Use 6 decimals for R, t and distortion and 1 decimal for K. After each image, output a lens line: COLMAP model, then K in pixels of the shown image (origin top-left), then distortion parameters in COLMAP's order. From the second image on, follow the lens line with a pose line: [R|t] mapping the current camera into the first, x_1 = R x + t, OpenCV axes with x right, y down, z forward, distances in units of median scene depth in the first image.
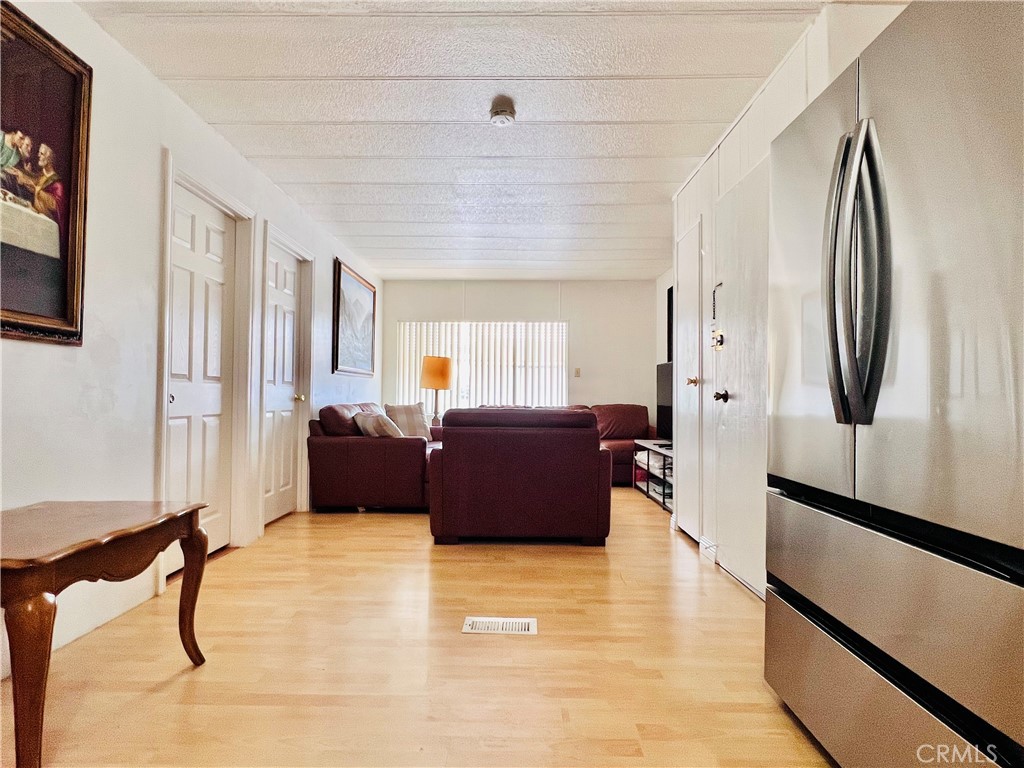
lens RADIAL K [[541.2, 0, 506.5], [0, 541.2, 381.8], [0, 0, 1]] dist [0.000176, 0.000245]
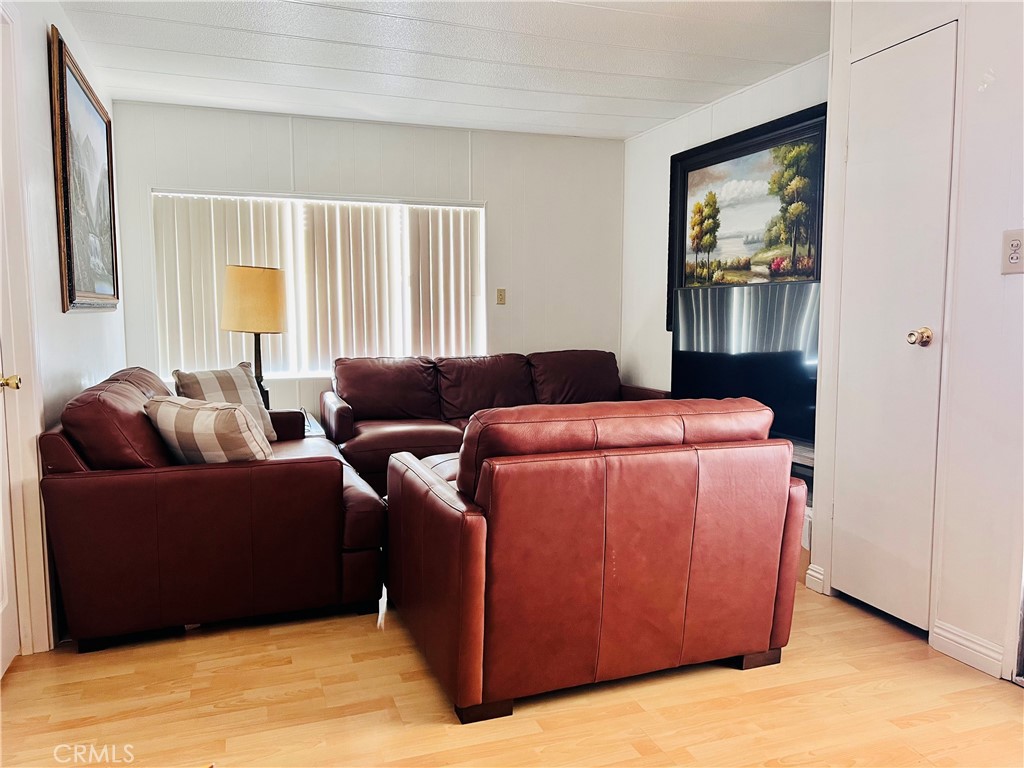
lens RADIAL K [[771.7, 0, 515.1], [0, 771.7, 388.1], [0, 0, 1]] dist [0.015278, -0.002221]
pose [[0.934773, -0.044204, 0.352484, -0.237891], [-0.000525, 0.992055, 0.125803, -0.037321], [-0.355244, -0.117782, 0.927324, 0.346762]]
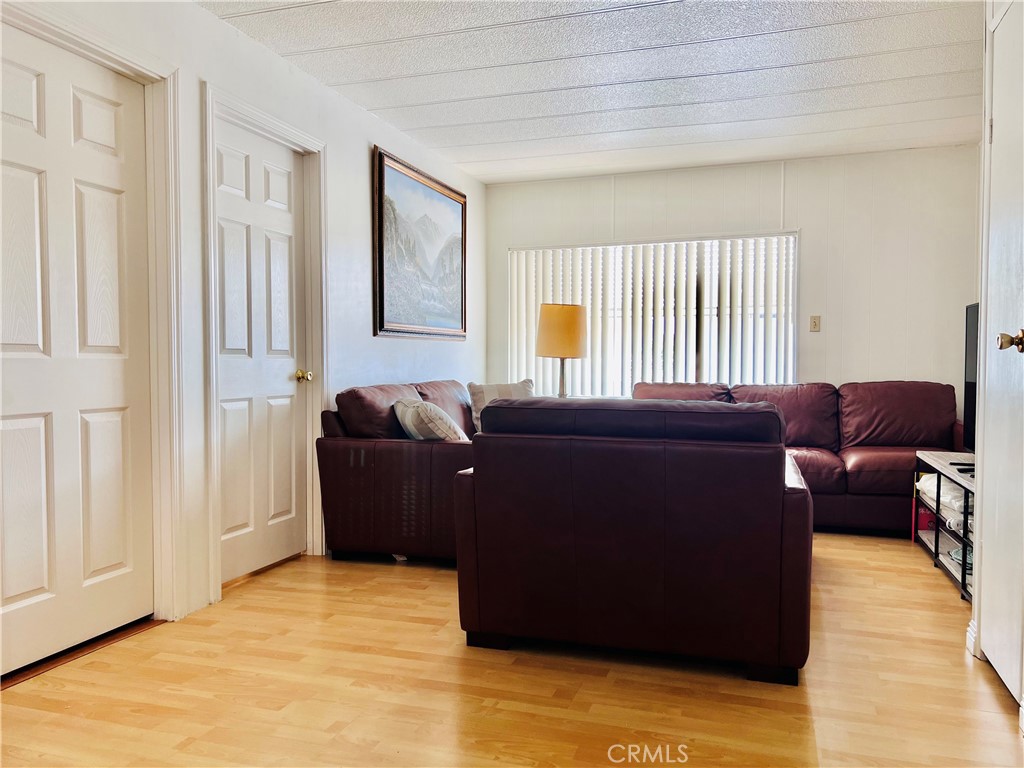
lens RADIAL K [[771.7, 0, 515.1], [0, 771.7, 388.1], [0, 0, 1]] dist [0.015278, -0.002221]
pose [[0.954677, 0.001955, -0.297636, 0.116513], [0.016082, 0.998179, 0.058140, -0.004396], [0.297208, -0.060291, 0.952907, 0.223004]]
